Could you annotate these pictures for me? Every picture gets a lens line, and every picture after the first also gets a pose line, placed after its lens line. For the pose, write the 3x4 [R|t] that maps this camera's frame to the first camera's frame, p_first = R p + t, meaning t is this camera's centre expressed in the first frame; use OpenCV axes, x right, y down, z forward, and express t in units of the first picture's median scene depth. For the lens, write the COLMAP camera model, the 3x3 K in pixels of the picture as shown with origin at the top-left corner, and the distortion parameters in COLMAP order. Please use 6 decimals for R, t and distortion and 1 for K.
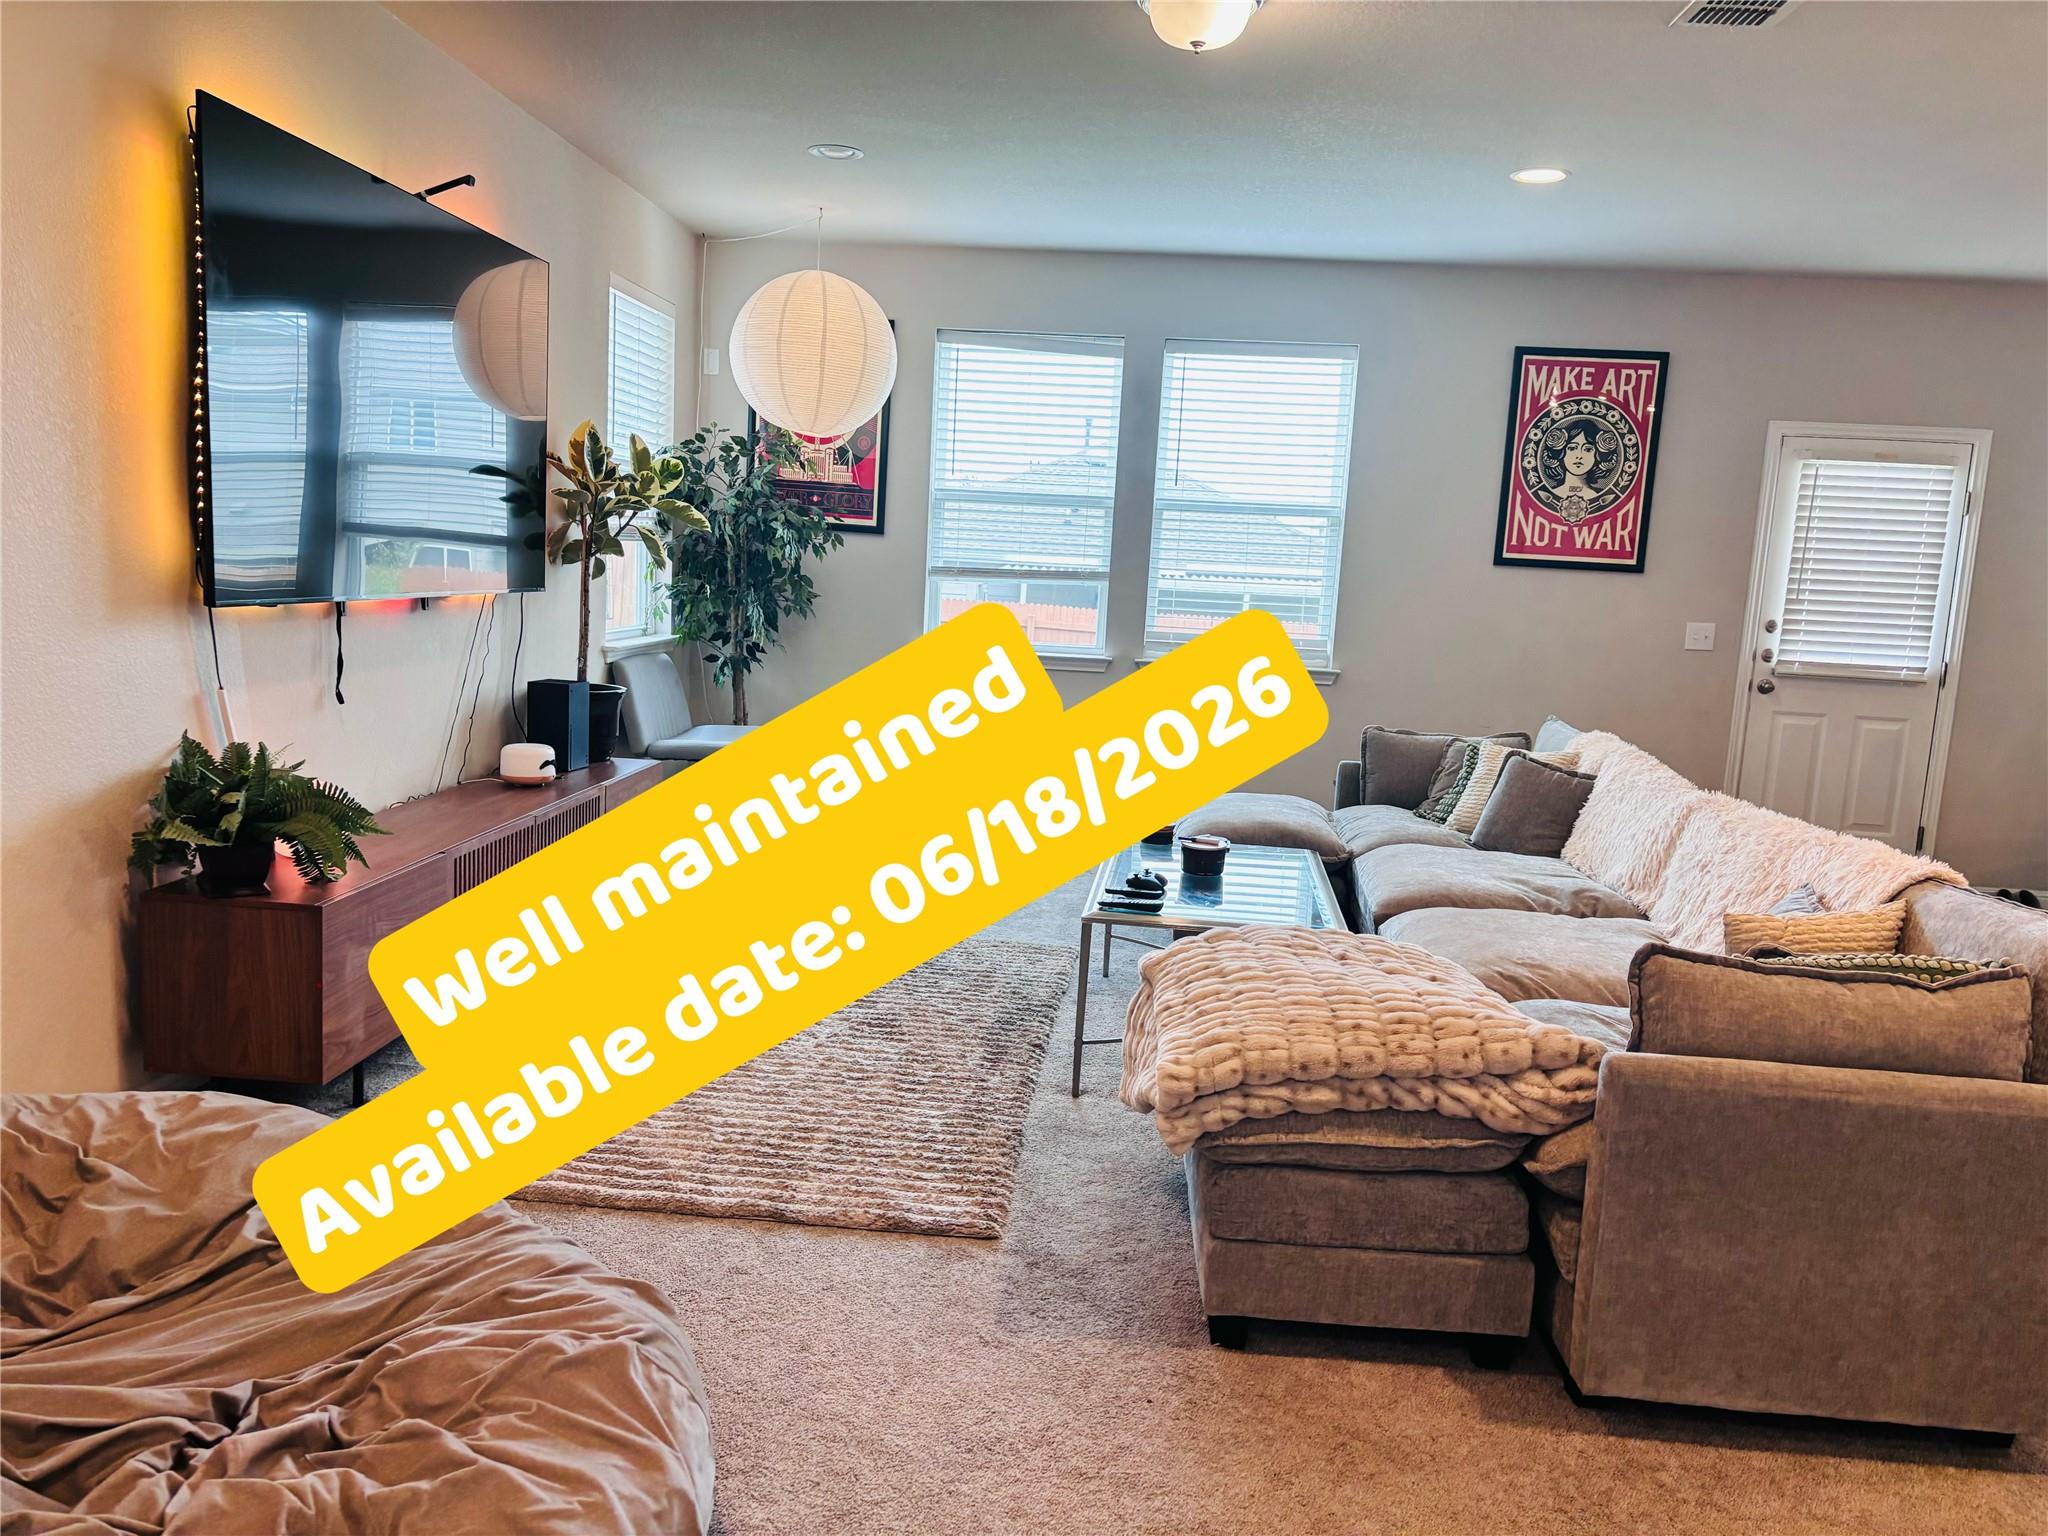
lens RADIAL K [[1524.9, 0, 1018.6], [0, 1524.9, 765.8], [0, 0, 1]] dist [0.030432, -0.040775]
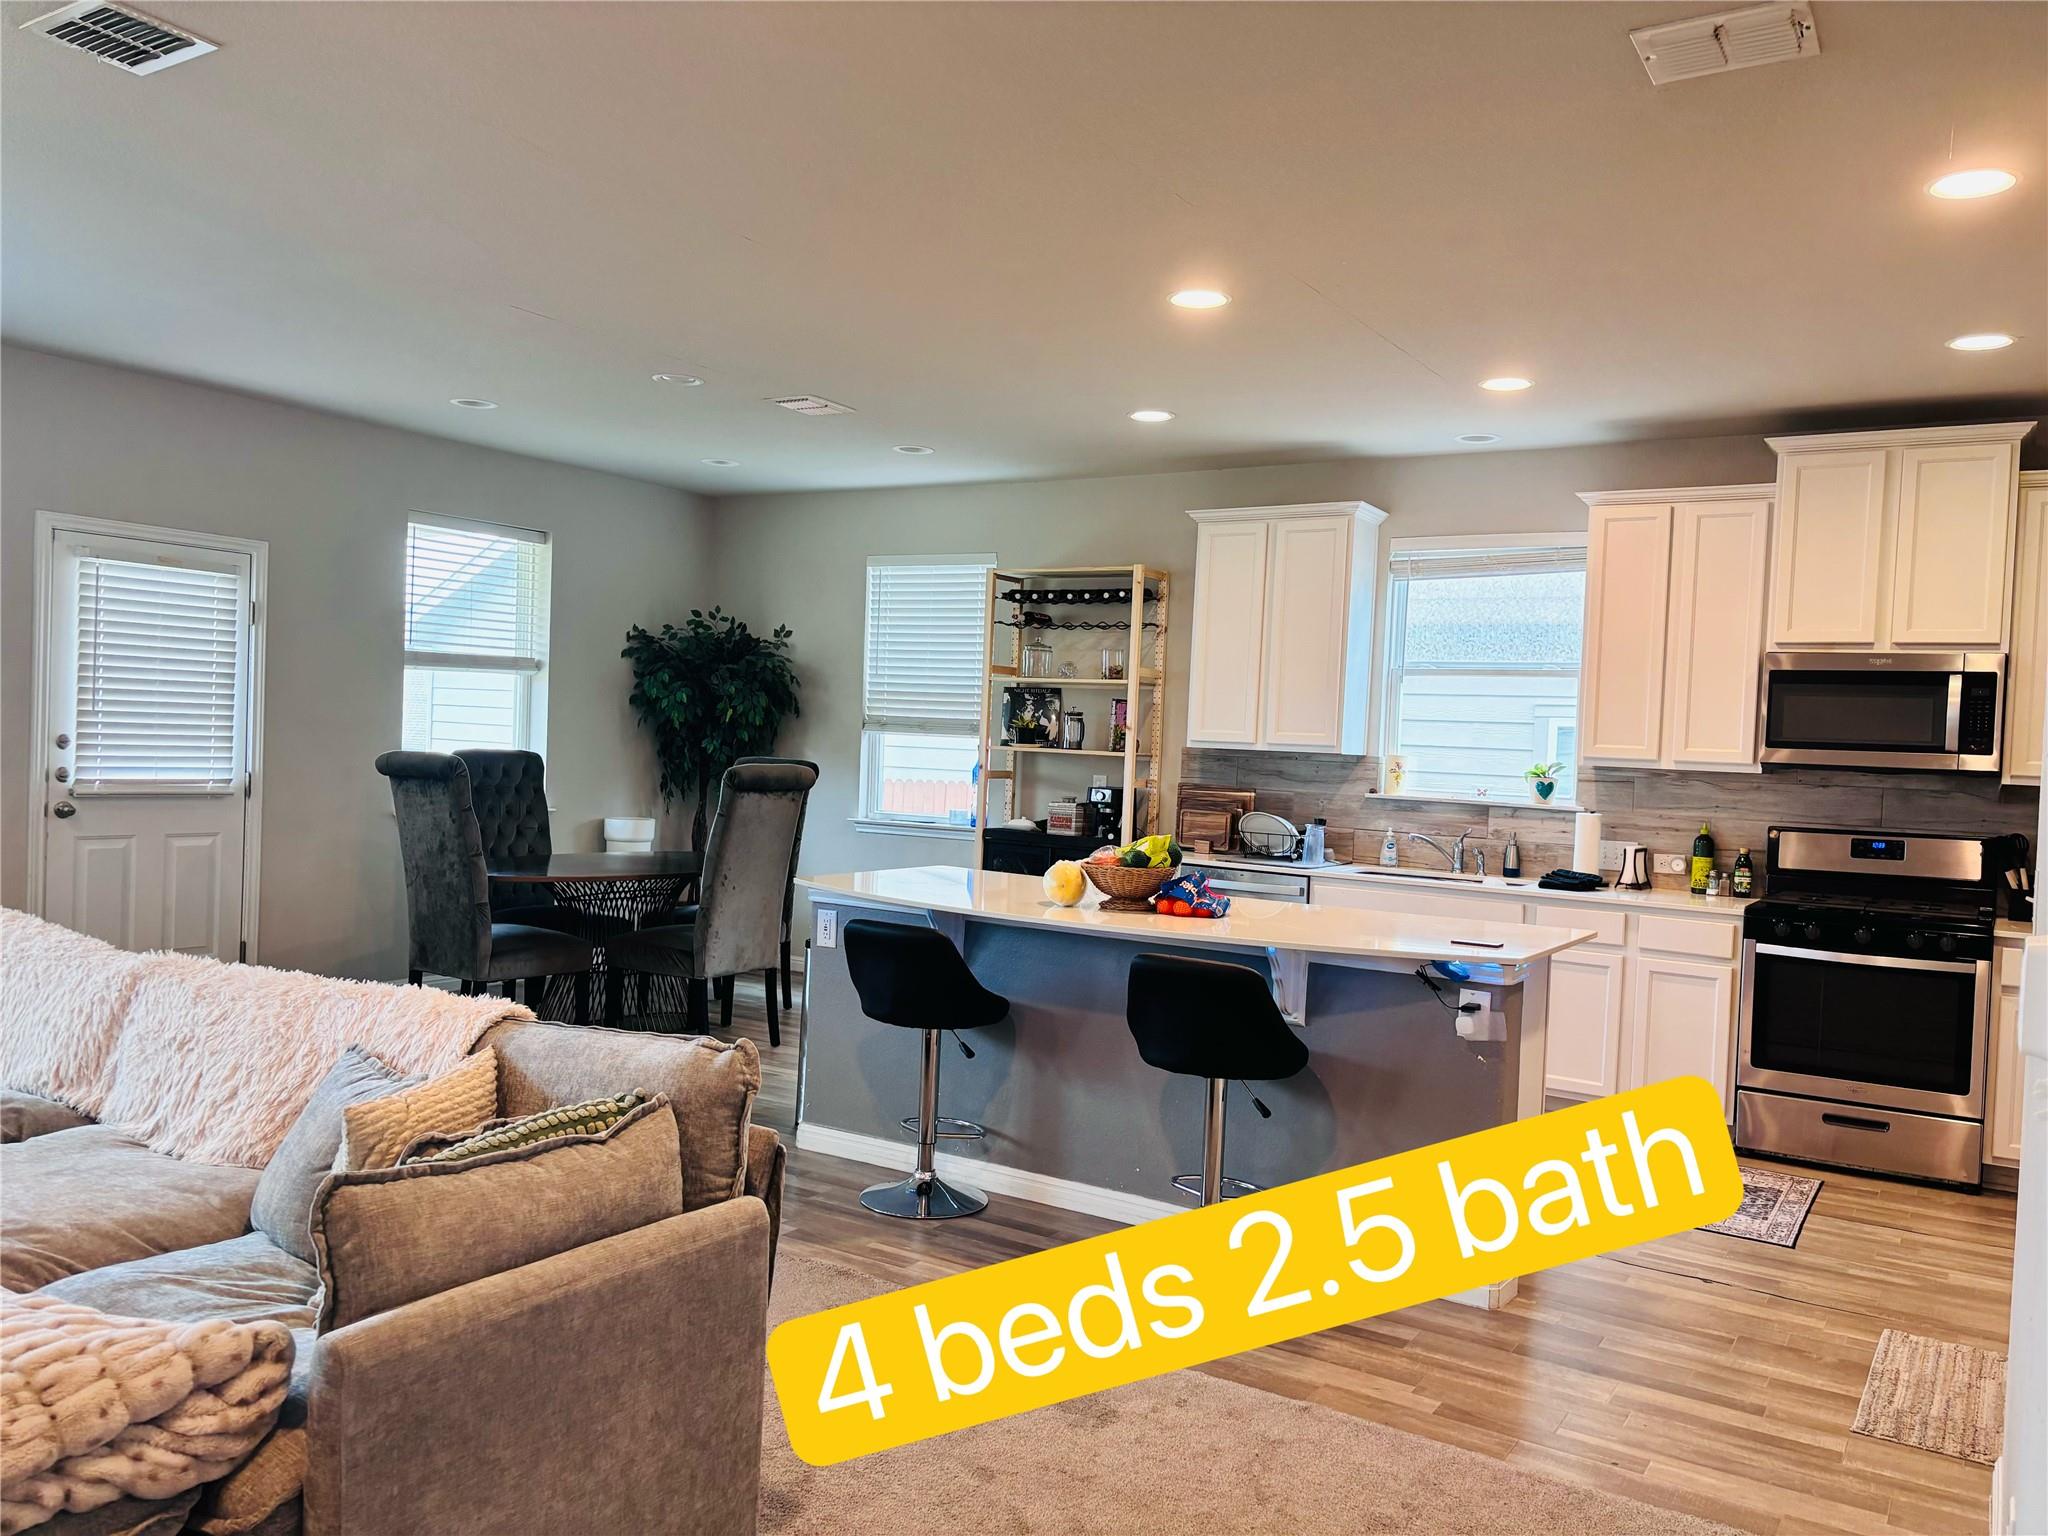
lens RADIAL K [[1524.9, 0, 1031.5], [0, 1524.9, 761.7], [0, 0, 1]] dist [0.030432, -0.040775]
pose [[0.458270, -0.044705, 0.887688, -0.113272], [0.102441, 0.994735, -0.002789, -0.056459], [-0.882890, 0.092214, 0.460437, 0.284687]]
